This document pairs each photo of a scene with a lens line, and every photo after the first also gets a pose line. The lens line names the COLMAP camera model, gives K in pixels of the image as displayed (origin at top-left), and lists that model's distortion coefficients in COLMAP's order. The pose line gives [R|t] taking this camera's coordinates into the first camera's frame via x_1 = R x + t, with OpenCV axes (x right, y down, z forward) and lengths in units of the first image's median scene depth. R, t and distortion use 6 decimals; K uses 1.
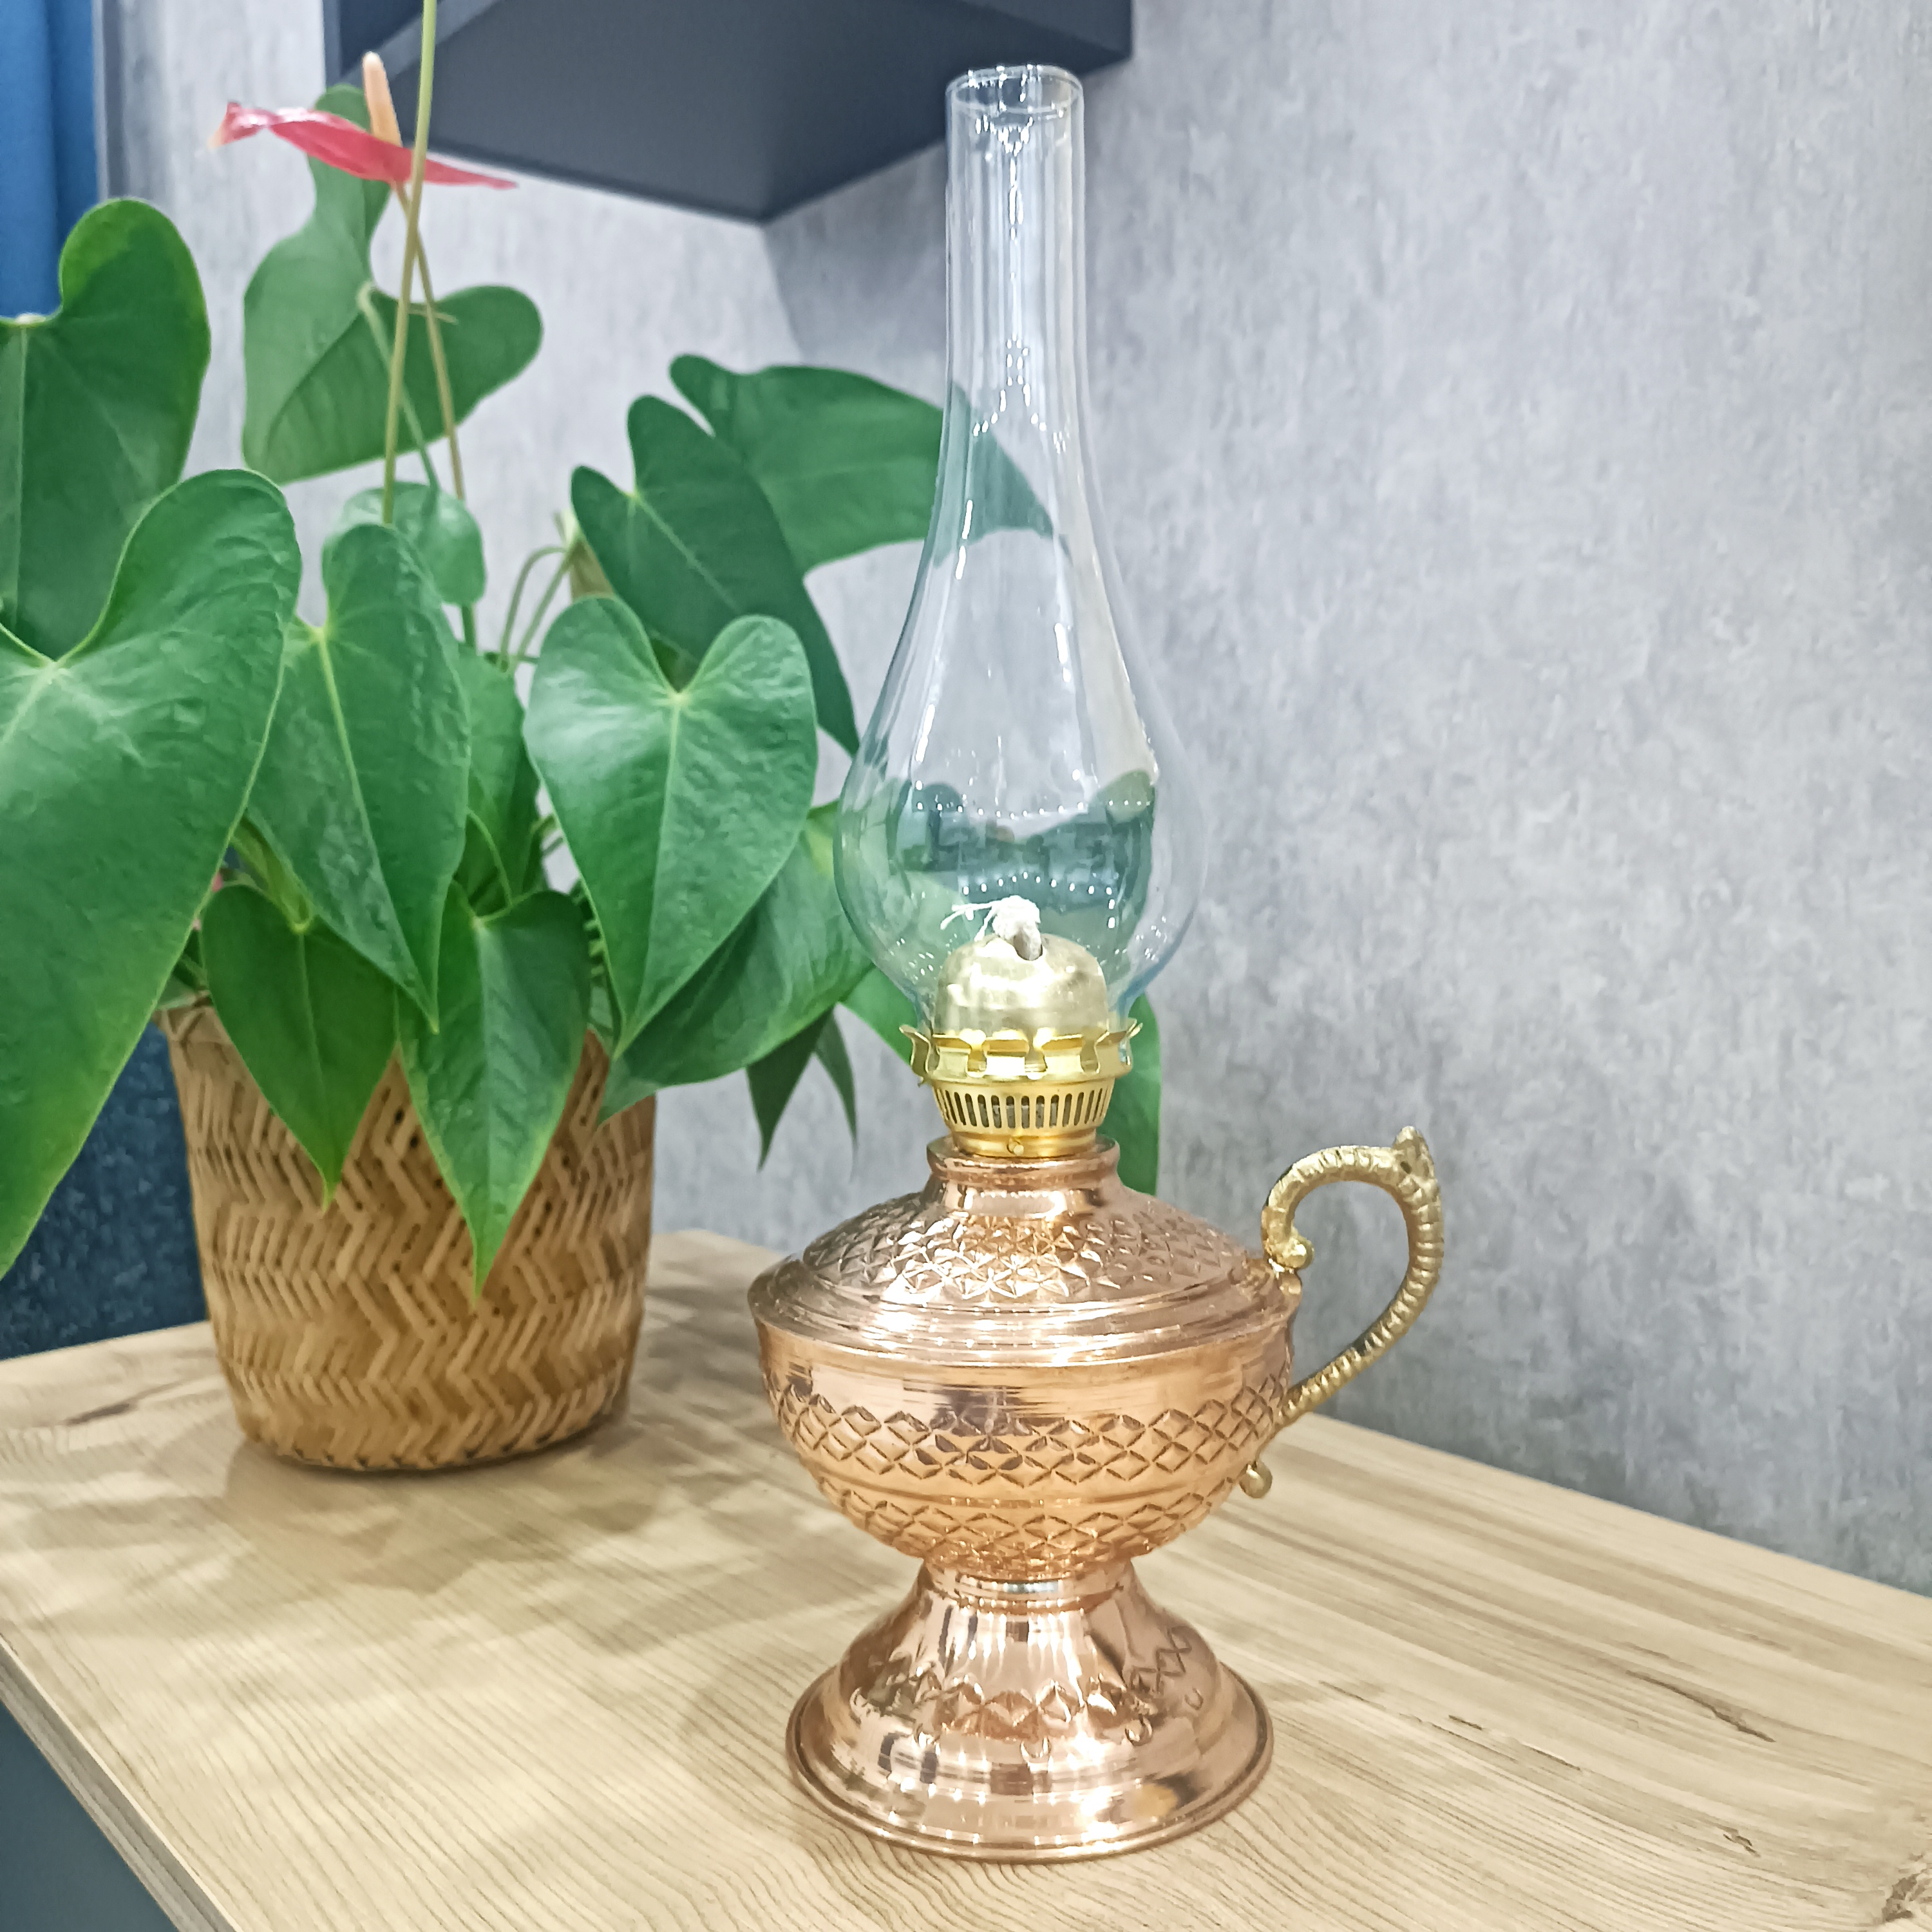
lens RADIAL K [[1957.6, 0, 975.0], [0, 1957.6, 943.0], [0, 0, 1]] dist [-0.002327, 0.000000]
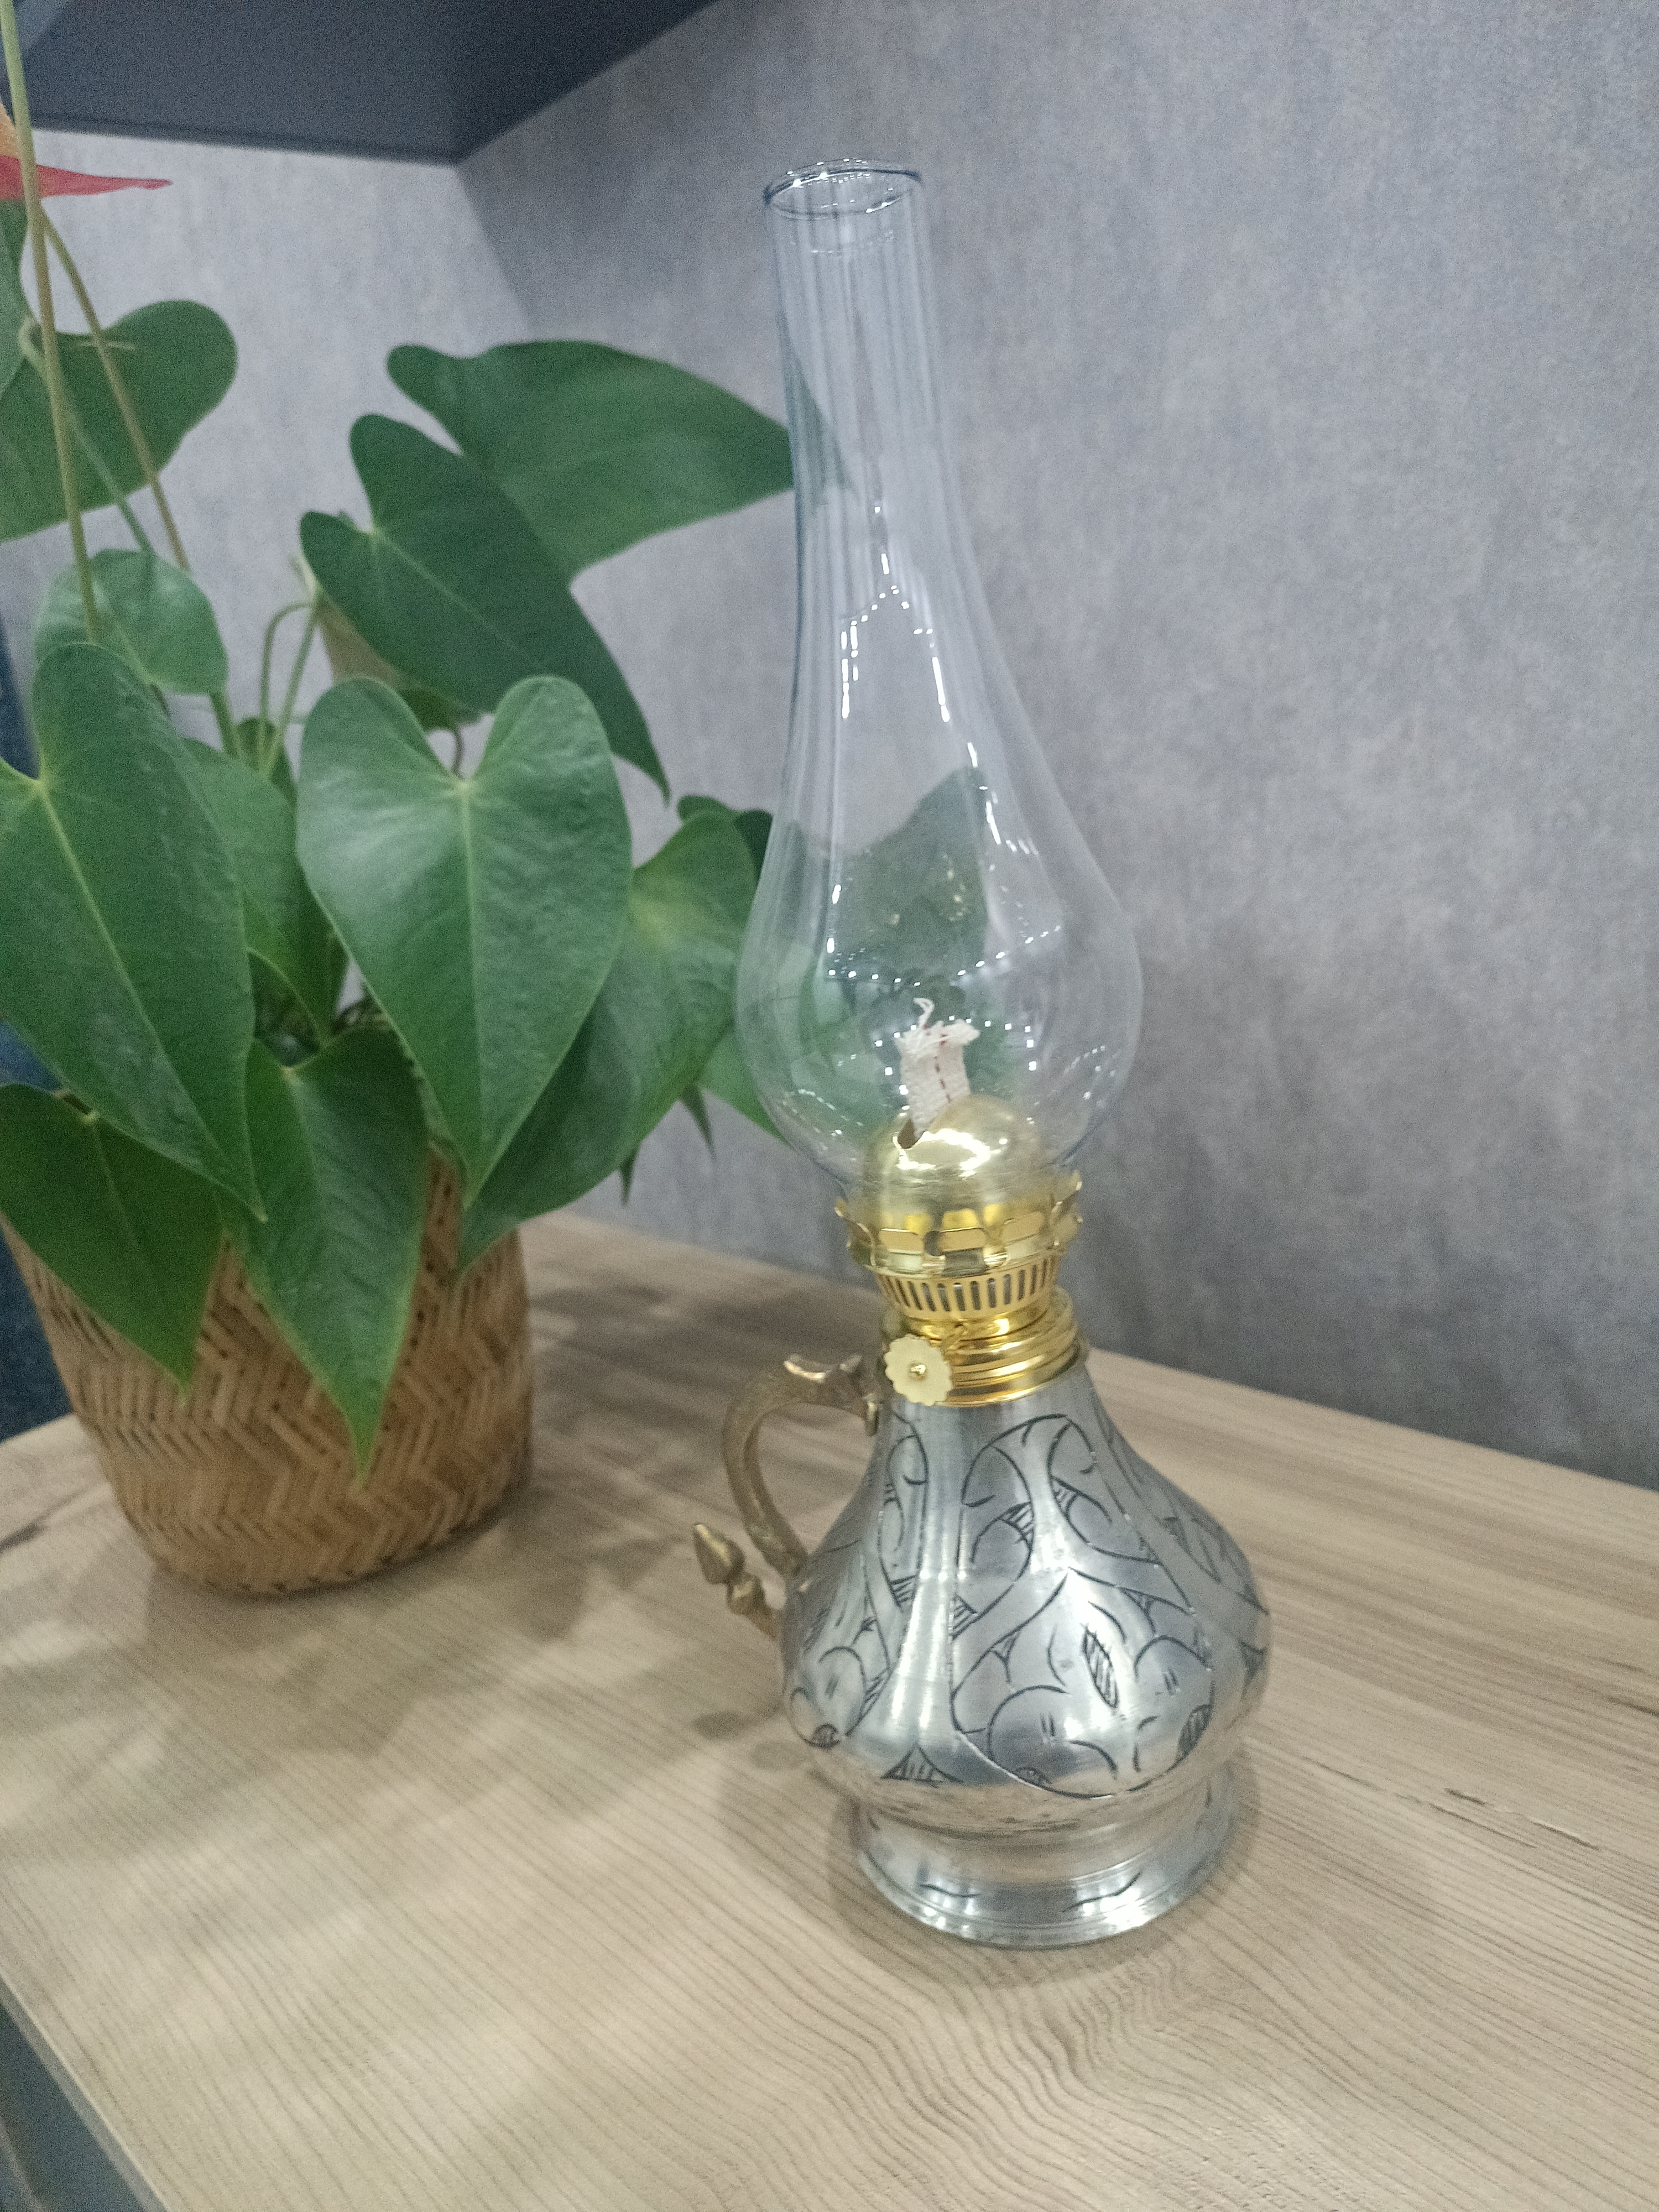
lens RADIAL K [[1687.5, 0, 833.1], [0, 1687.5, 1094.5], [0, 0, 1]] dist [-0.004536, -0.005872]
pose [[0.989859, -0.139292, 0.027885, -0.023197], [0.131670, 0.973317, 0.187928, -0.096330], [-0.053318, -0.182350, 0.981787, 0.182870]]
